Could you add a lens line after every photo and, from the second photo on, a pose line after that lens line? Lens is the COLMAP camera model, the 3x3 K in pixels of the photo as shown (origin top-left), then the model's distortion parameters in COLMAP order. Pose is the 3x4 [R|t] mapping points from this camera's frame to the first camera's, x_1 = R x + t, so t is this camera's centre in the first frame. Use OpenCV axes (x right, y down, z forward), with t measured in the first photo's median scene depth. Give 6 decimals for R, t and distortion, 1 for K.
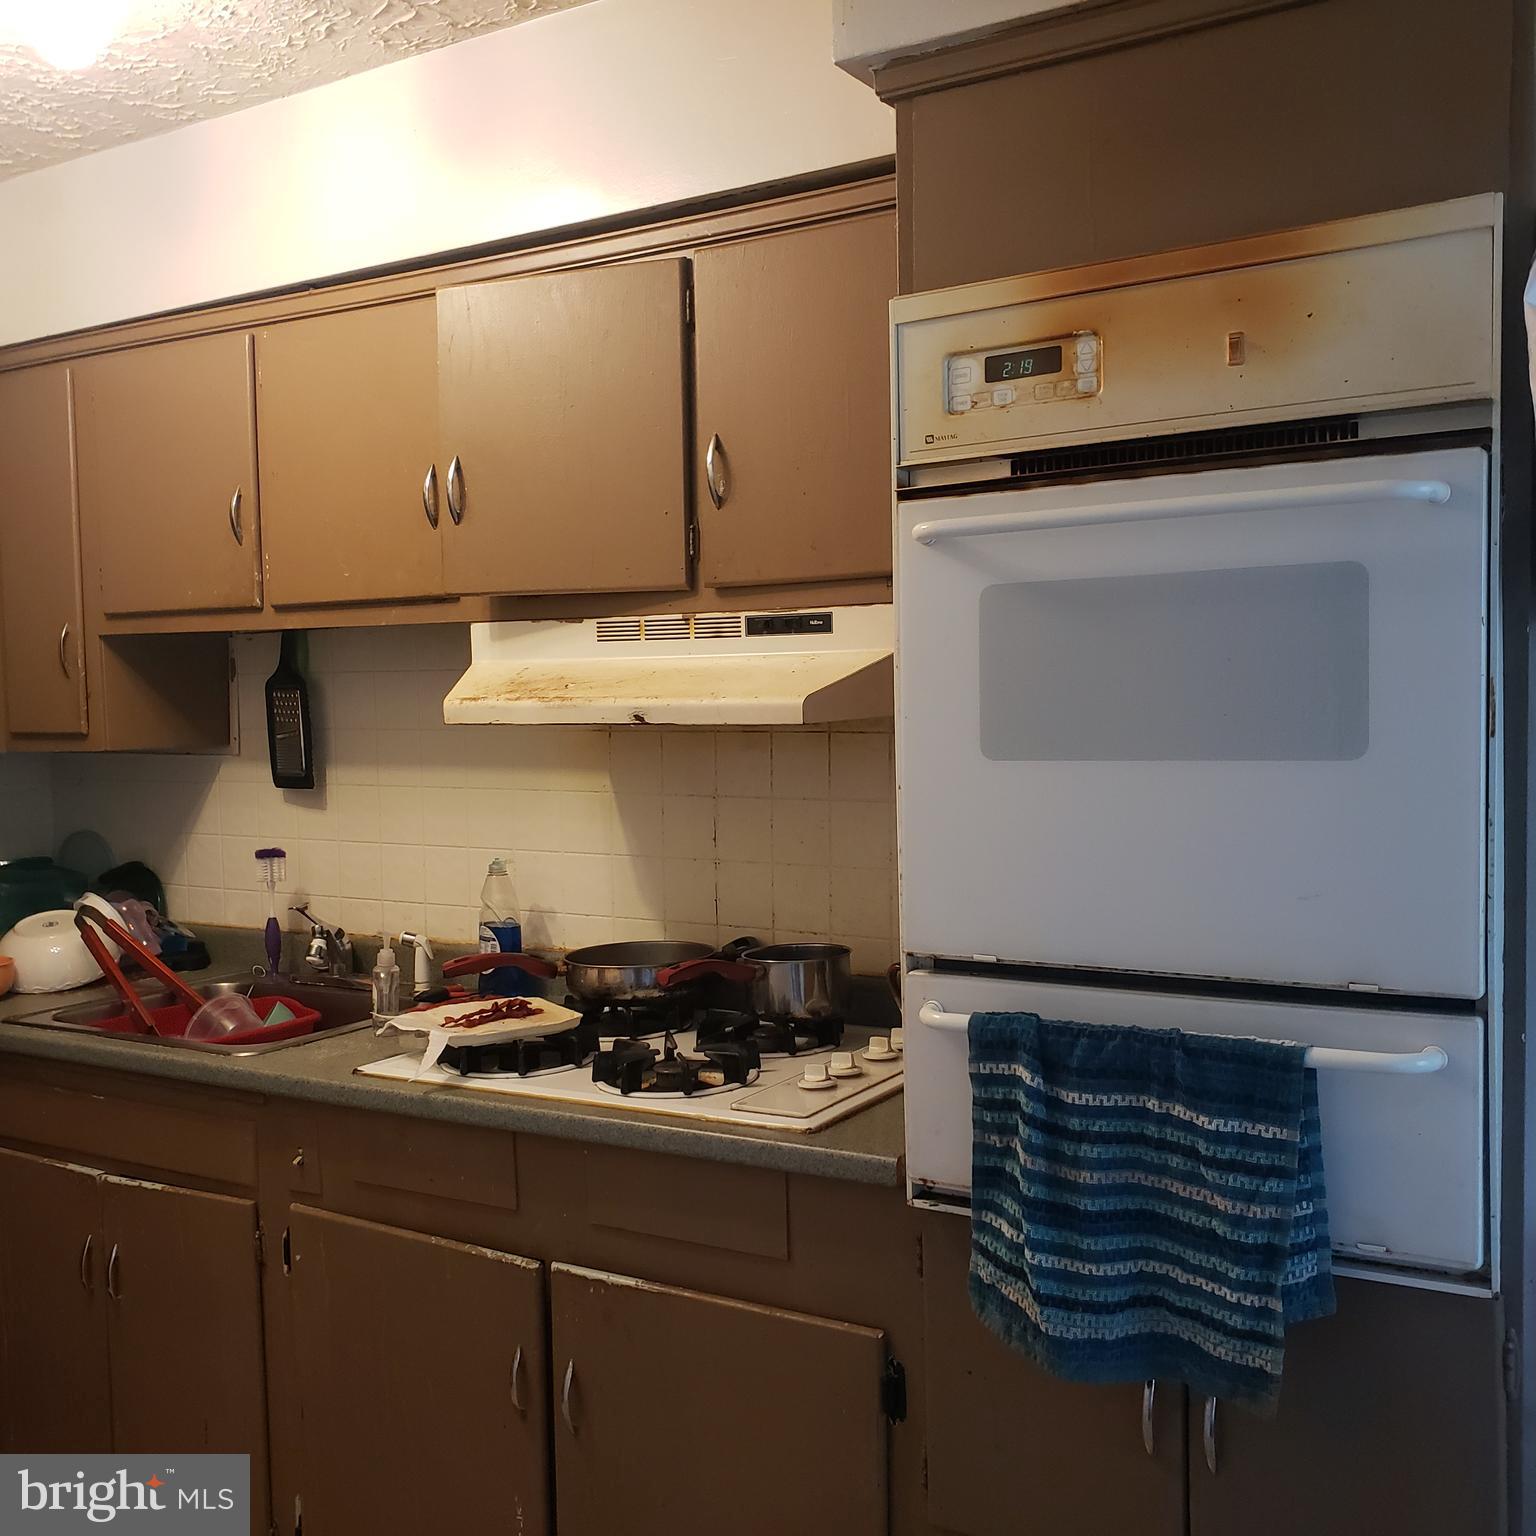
lens RADIAL K [[1528.9, 0, 769.5], [0, 1528.9, 793.3], [0, 0, 1]] dist [0.114442, -0.335136]
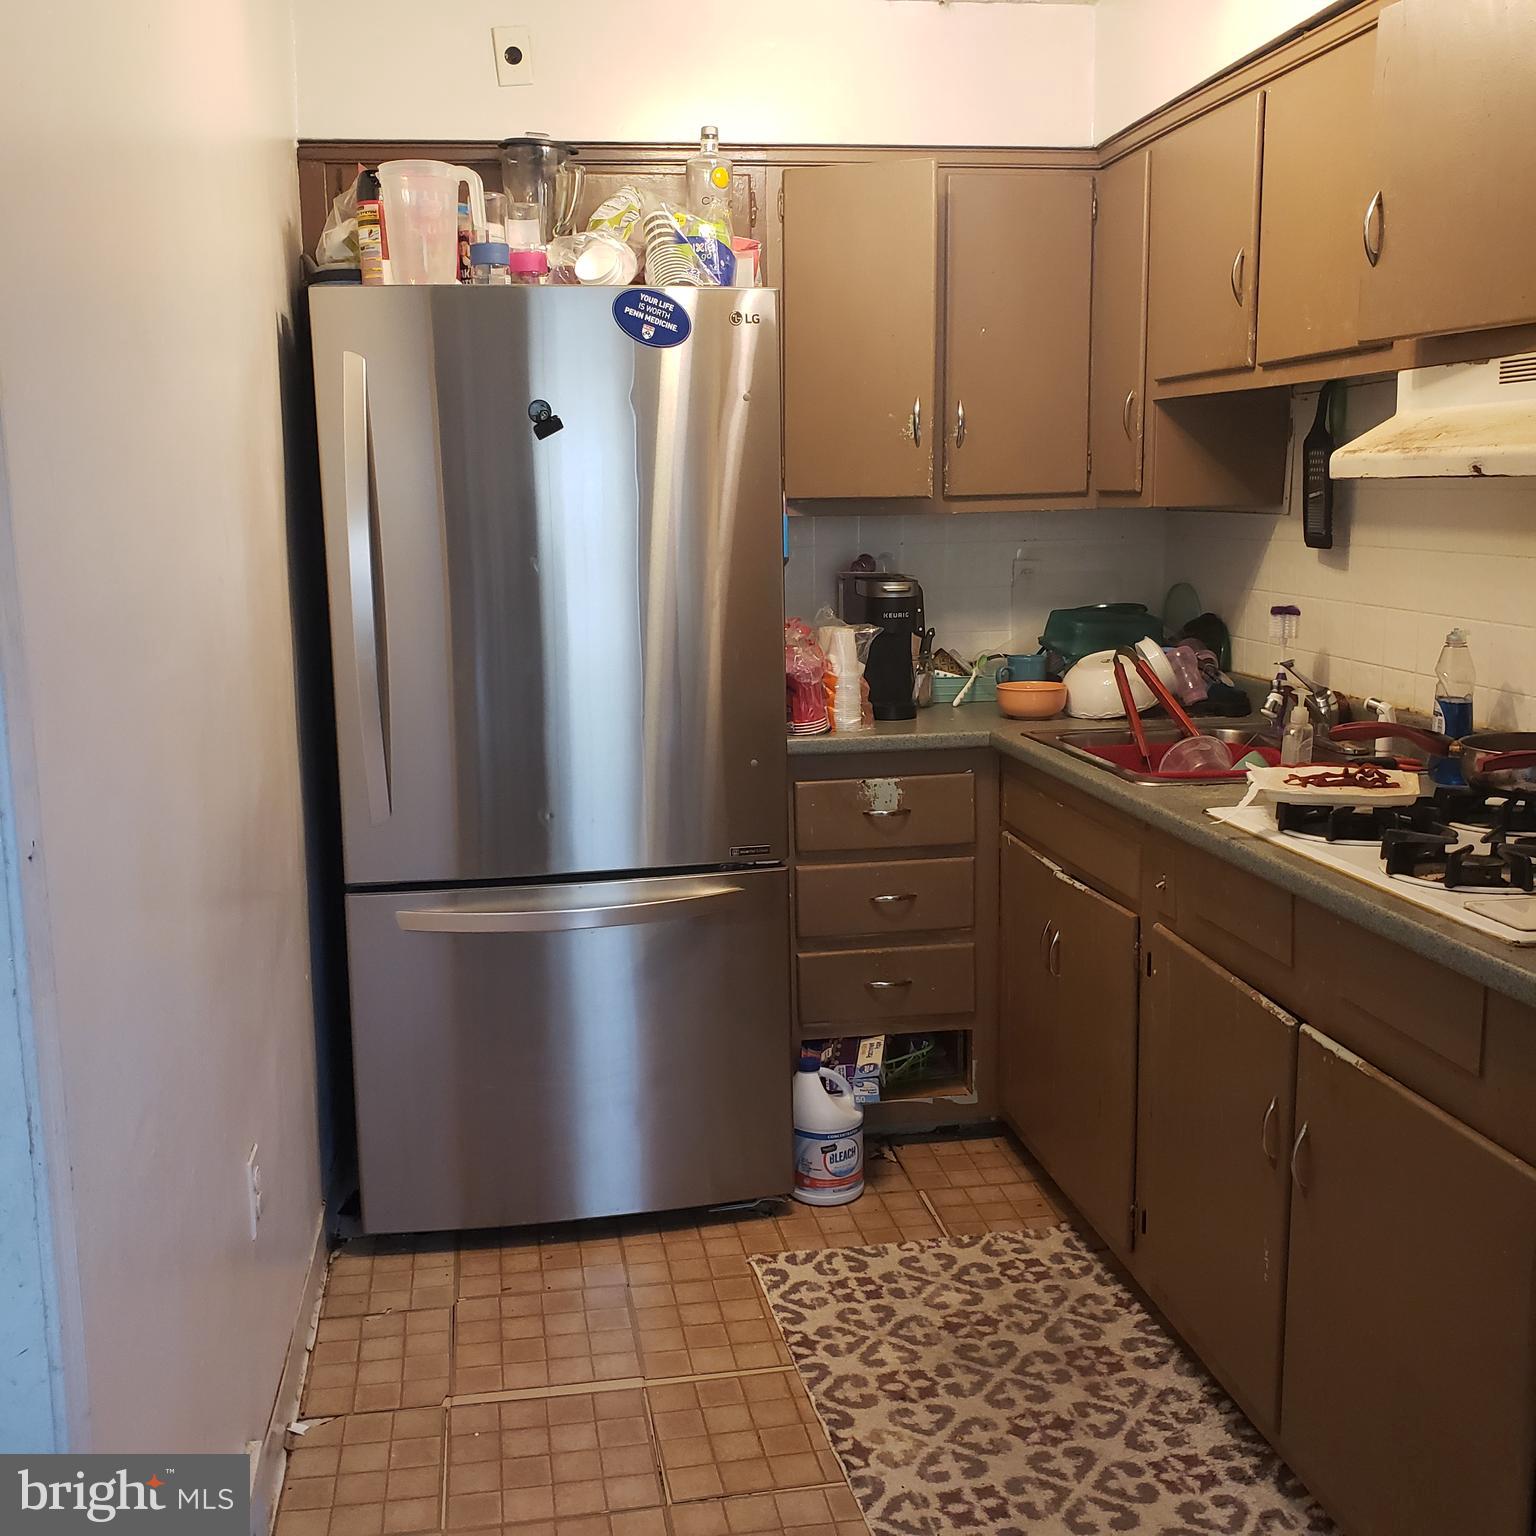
lens RADIAL K [[1572.4, 0, 768.0], [0, 1572.4, 768.0], [0, 0, 1]] dist [-0.008982, -0.020041]
pose [[0.625226, 0.138616, -0.768036, 0.340412], [-0.041500, 0.988613, 0.144642, 0.006861], [0.779340, -0.058561, 0.623859, 0.089906]]
